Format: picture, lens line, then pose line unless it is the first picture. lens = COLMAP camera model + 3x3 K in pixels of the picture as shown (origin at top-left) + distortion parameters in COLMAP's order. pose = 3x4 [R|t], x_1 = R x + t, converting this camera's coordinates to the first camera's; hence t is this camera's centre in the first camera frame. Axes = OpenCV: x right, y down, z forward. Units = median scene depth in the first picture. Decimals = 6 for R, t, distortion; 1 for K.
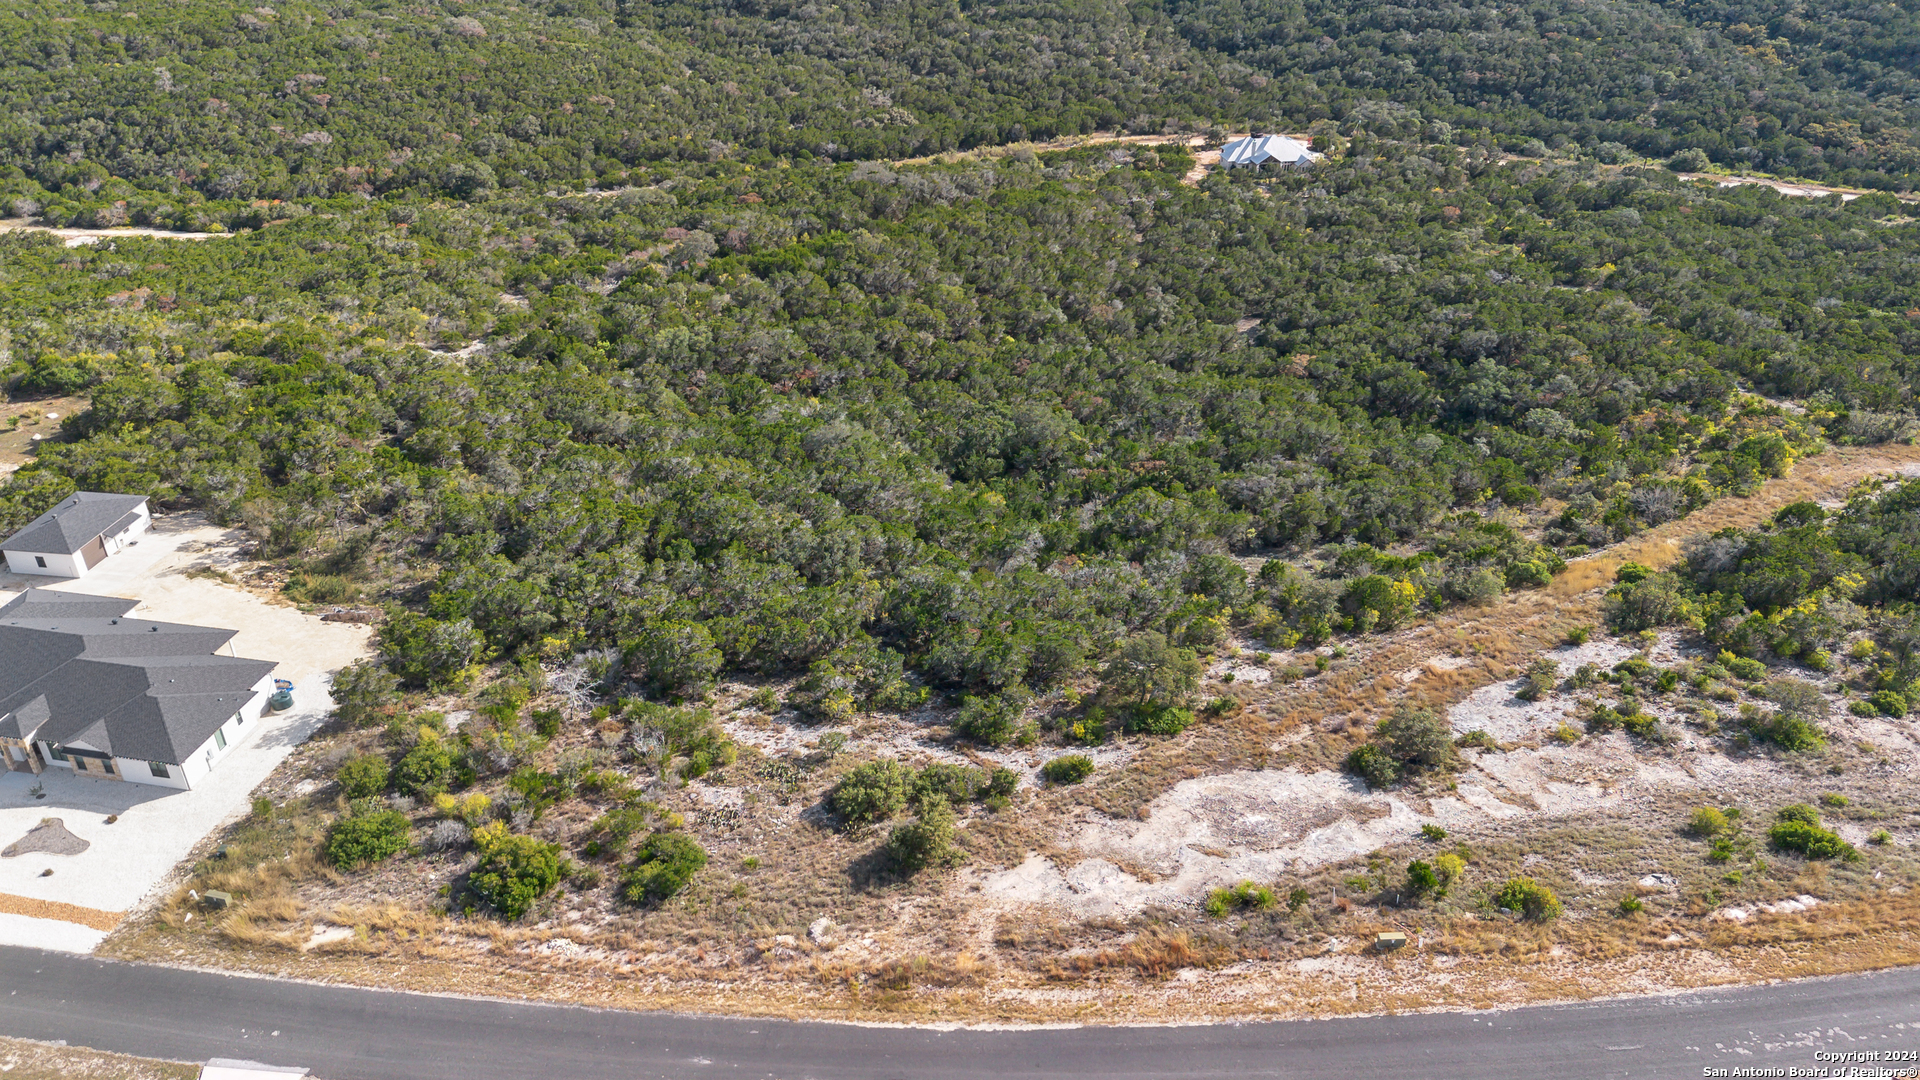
lens RADIAL K [[1389.4, 0, 970.8], [0, 1389.4, 535.3], [0, 0, 1]] dist [0.063818, -0.056472]
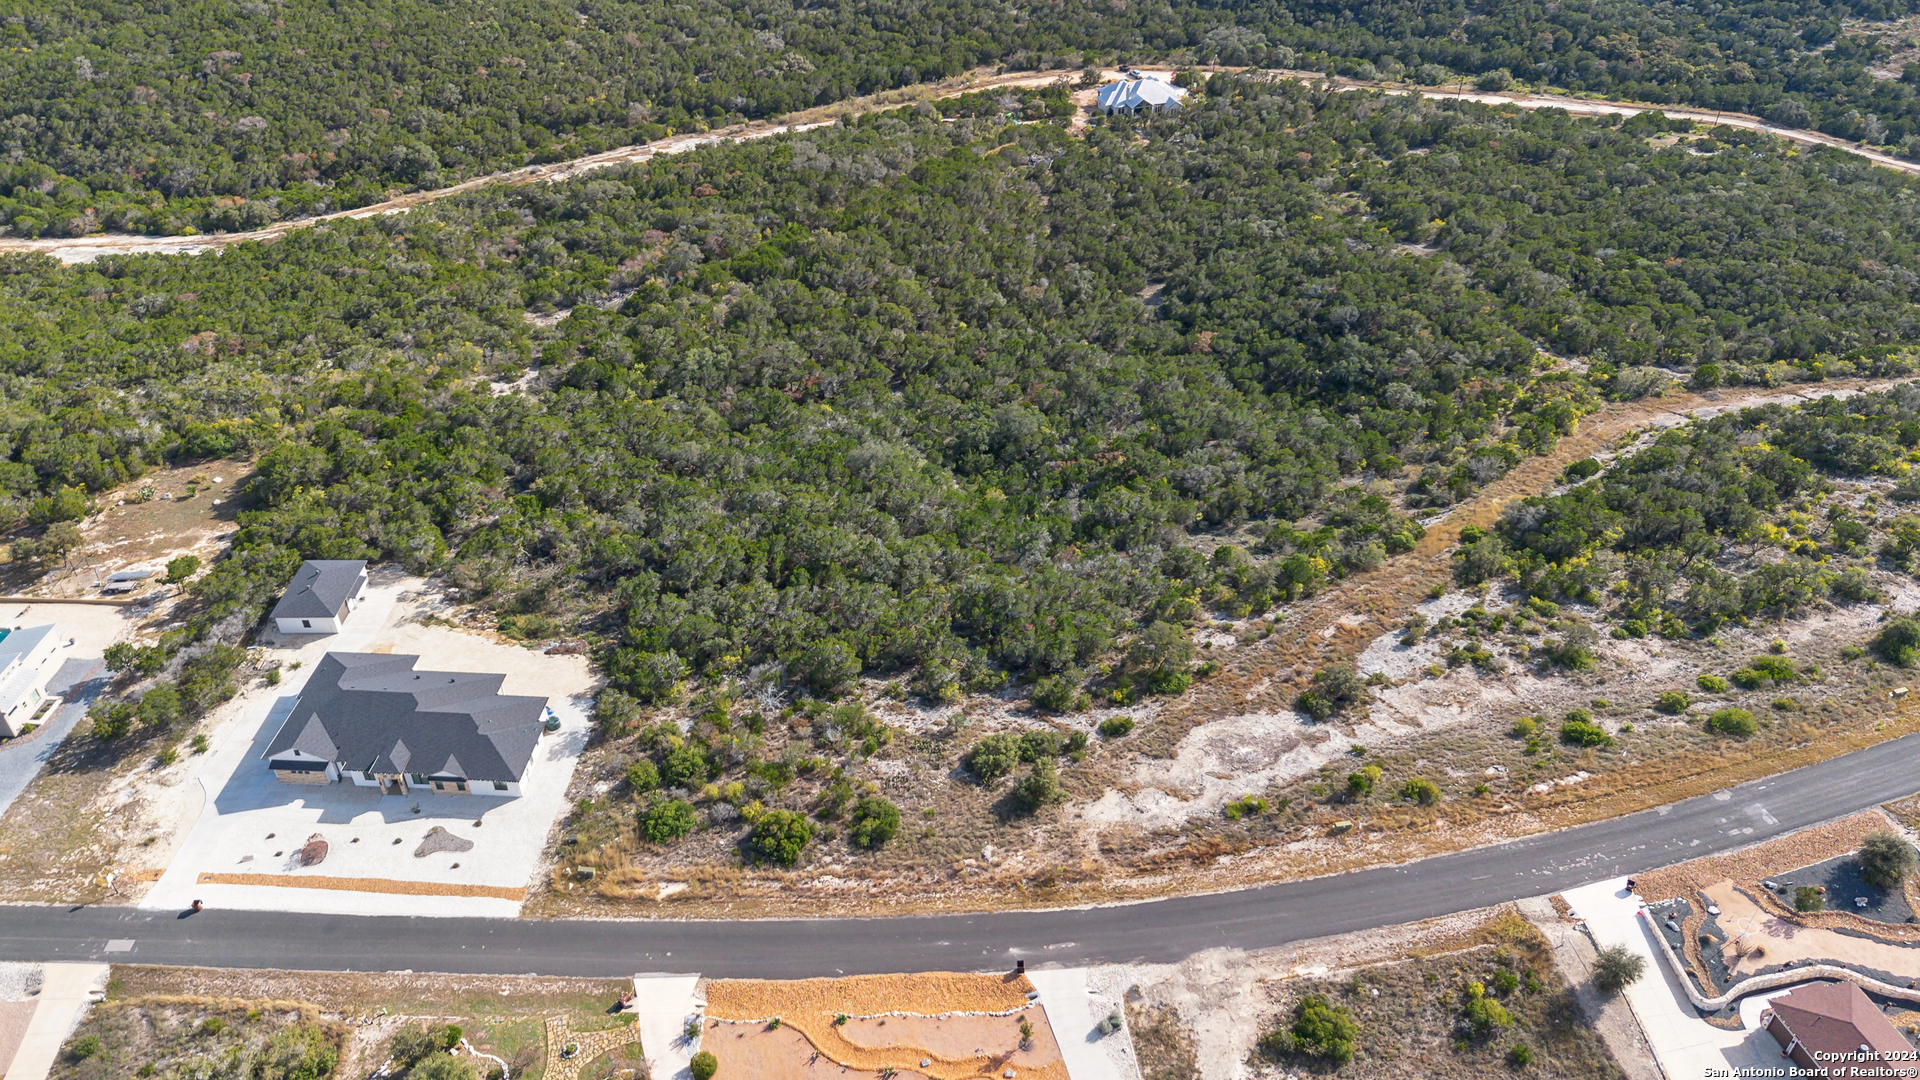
lens RADIAL K [[1389.4, 0, 970.8], [0, 1389.4, 535.3], [0, 0, 1]] dist [0.063818, -0.056472]
pose [[0.991356, -0.077487, 0.105876, -0.207367], [0.064927, 0.990969, 0.117320, -0.199964], [-0.114011, -0.109432, 0.987434, -0.392199]]
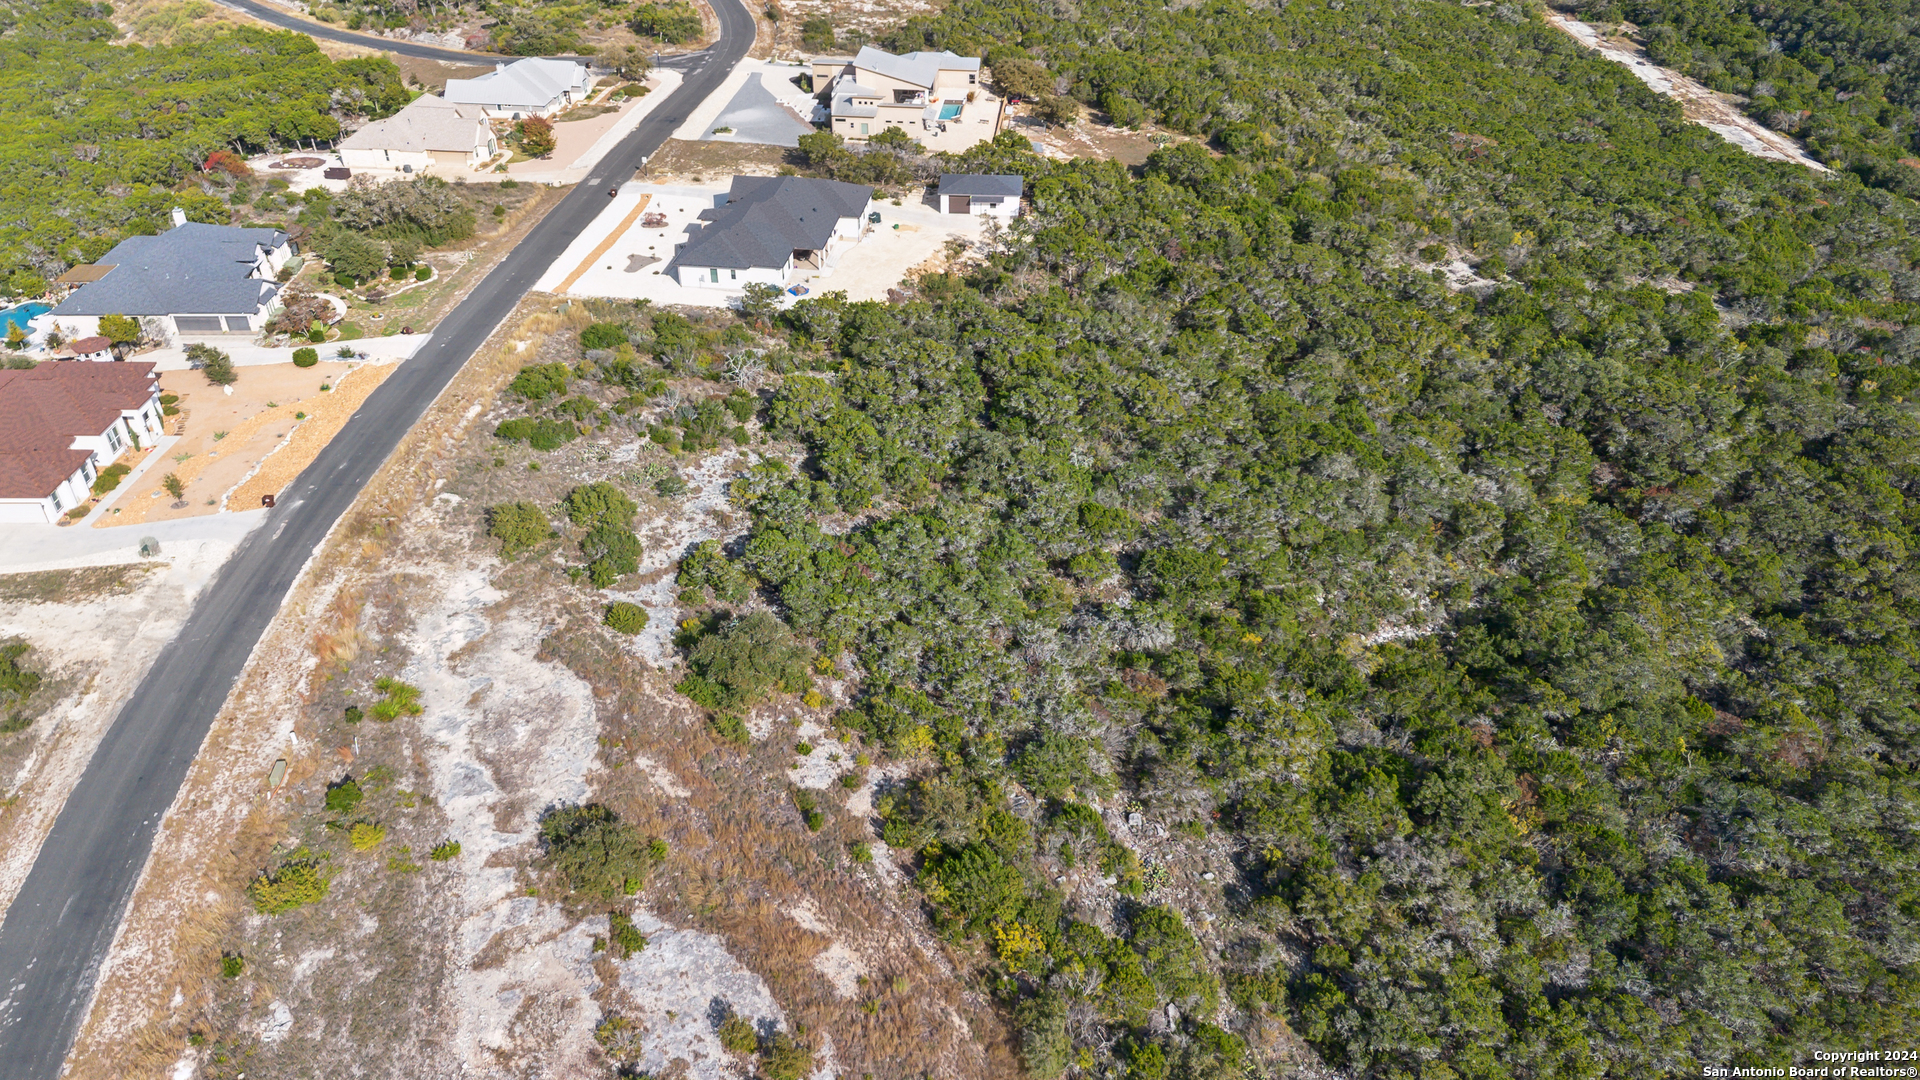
lens RADIAL K [[1389.4, 0, 970.8], [0, 1389.4, 535.3], [0, 0, 1]] dist [0.063818, -0.056472]
pose [[0.080597, 0.552139, -0.829847, 0.839243], [-0.505759, 0.740071, 0.443286, -0.427012], [0.858902, 0.383975, 0.338897, 0.770890]]
